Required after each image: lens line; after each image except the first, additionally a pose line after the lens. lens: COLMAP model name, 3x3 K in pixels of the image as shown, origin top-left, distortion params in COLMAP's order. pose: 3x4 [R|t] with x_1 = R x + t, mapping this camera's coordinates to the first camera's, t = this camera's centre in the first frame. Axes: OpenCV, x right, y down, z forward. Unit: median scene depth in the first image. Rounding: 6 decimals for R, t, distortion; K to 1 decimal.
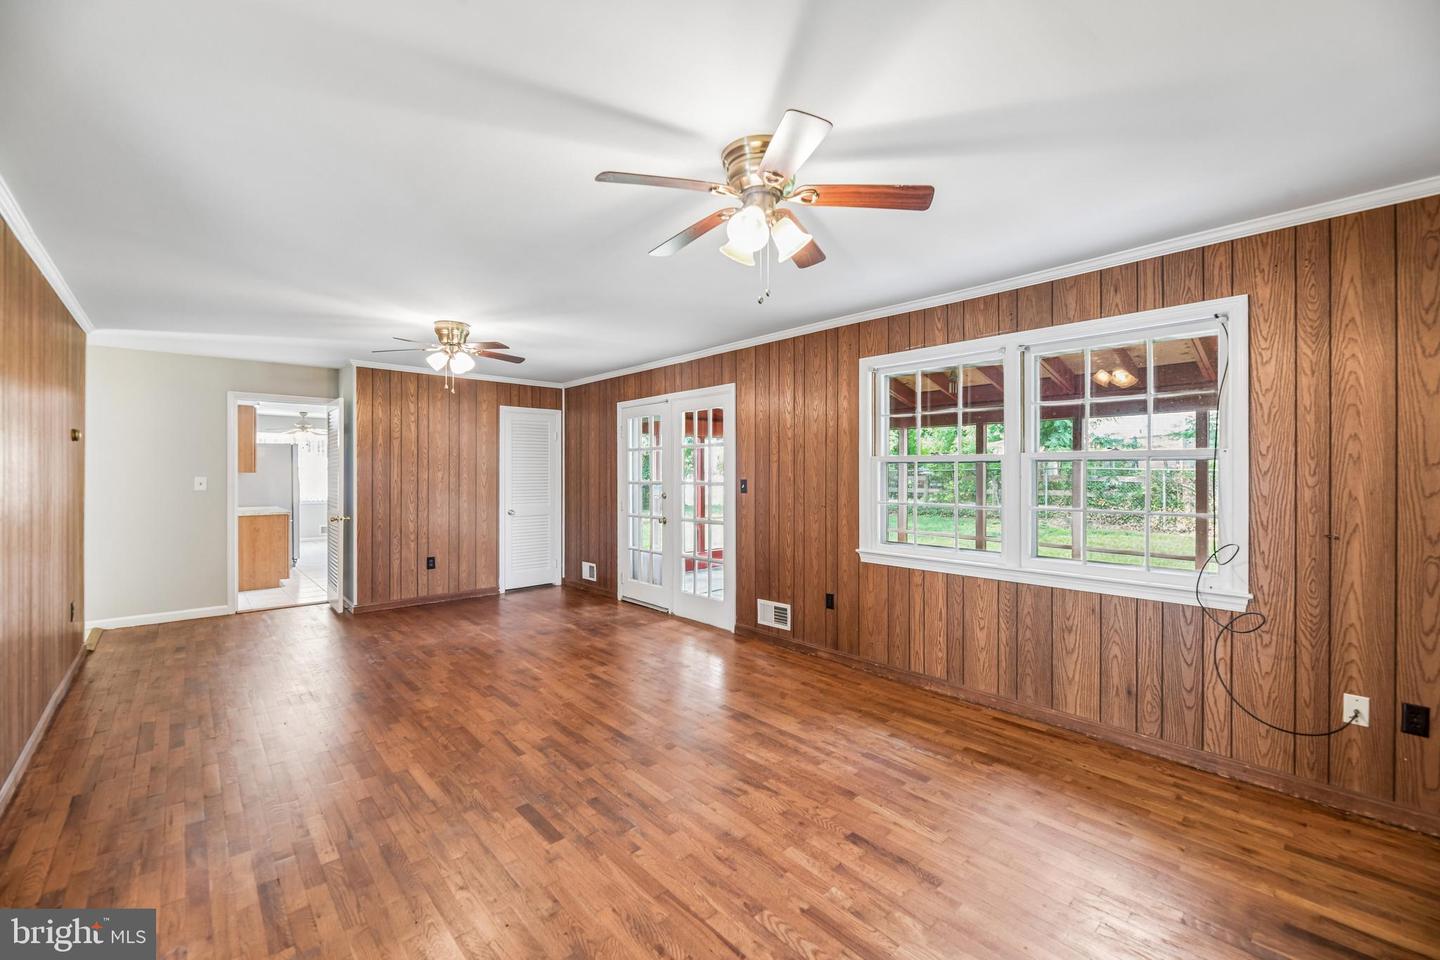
lens RADIAL K [[582.2, 0, 729.3], [0, 582.2, 469.8], [0, 0, 1]] dist [0.002614, -0.003824]
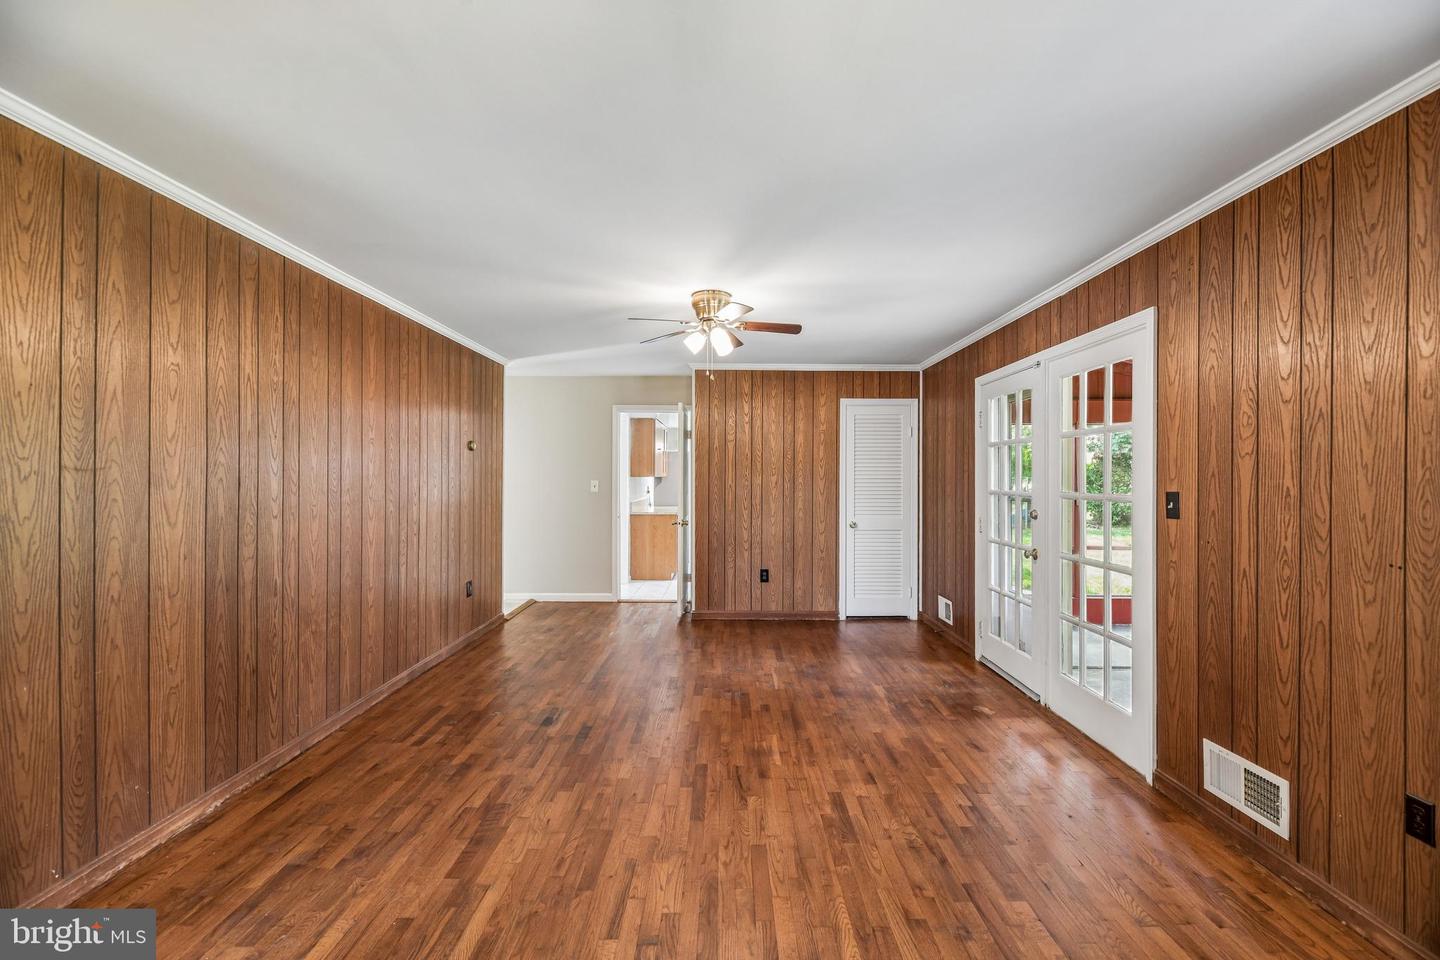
lens RADIAL K [[582.2, 0, 728.9], [0, 582.2, 474.6], [0, 0, 1]] dist [0.002614, -0.003824]
pose [[0.736233, -0.000116, -0.676728, 0.081583], [-0.001199, 0.999998, -0.001476, 0.002915], [0.676727, 0.001898, 0.736232, 0.356141]]
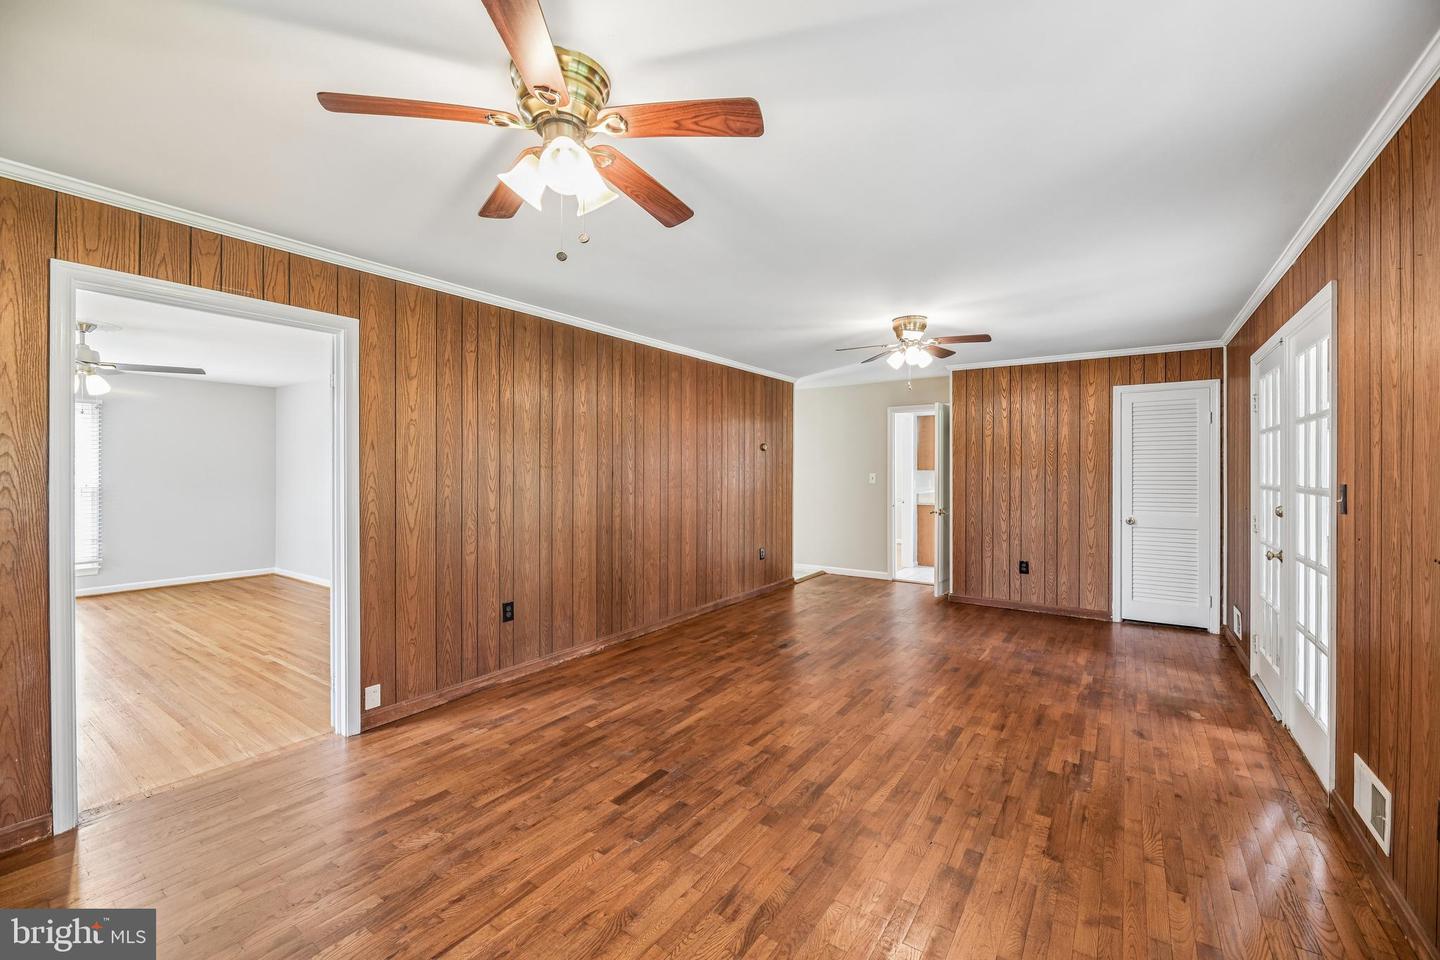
lens RADIAL K [[582.2, 0, 731.9], [0, 582.2, 468.5], [0, 0, 1]] dist [0.002614, -0.003824]
pose [[0.226594, -0.002657, -0.973986, 0.354819], [0.002828, 0.999994, -0.002070, 0.003626], [0.973985, -0.002286, 0.226600, 0.415453]]
